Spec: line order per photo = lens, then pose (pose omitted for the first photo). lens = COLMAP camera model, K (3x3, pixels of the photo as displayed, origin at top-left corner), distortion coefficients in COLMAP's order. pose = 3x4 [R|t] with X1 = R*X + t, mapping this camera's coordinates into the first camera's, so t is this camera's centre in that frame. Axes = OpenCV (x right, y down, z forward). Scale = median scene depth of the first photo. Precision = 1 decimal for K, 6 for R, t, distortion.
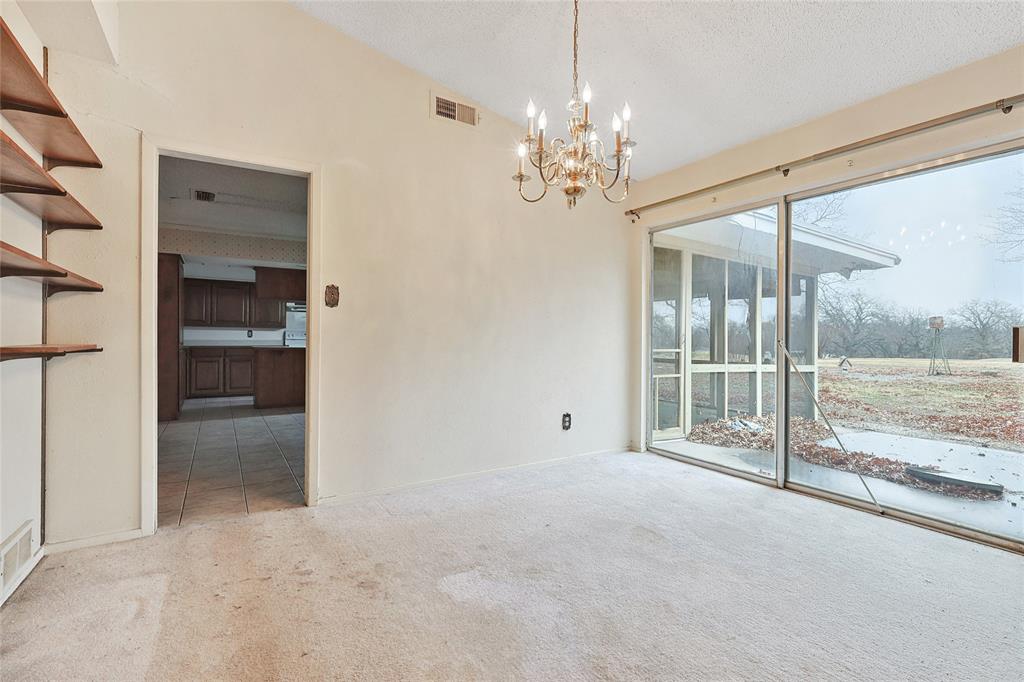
lens RADIAL K [[482.3, 0, 511.1], [0, 482.3, 341.1], [0, 0, 1]] dist [0.001682, 0.000136]
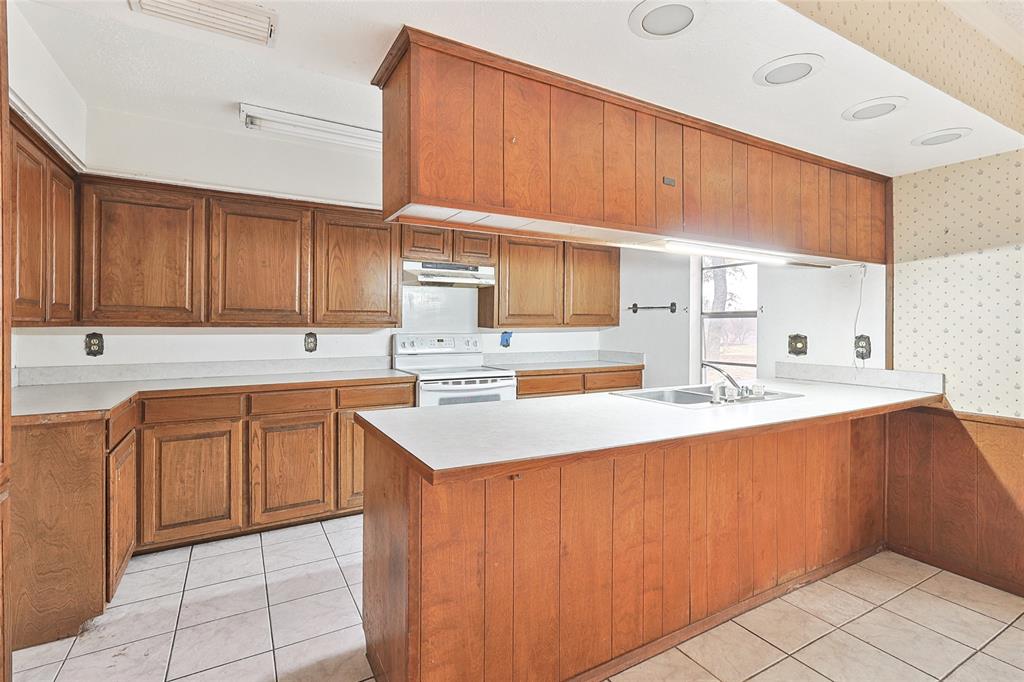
lens RADIAL K [[482.3, 0, 511.2], [0, 482.3, 329.8], [0, 0, 1]] dist [0.001682, 0.000136]
pose [[0.999456, -0.002306, -0.032910, -0.367625], [0.002533, 0.999973, 0.006856, -0.027453], [0.032893, -0.006935, 0.999435, 0.617862]]
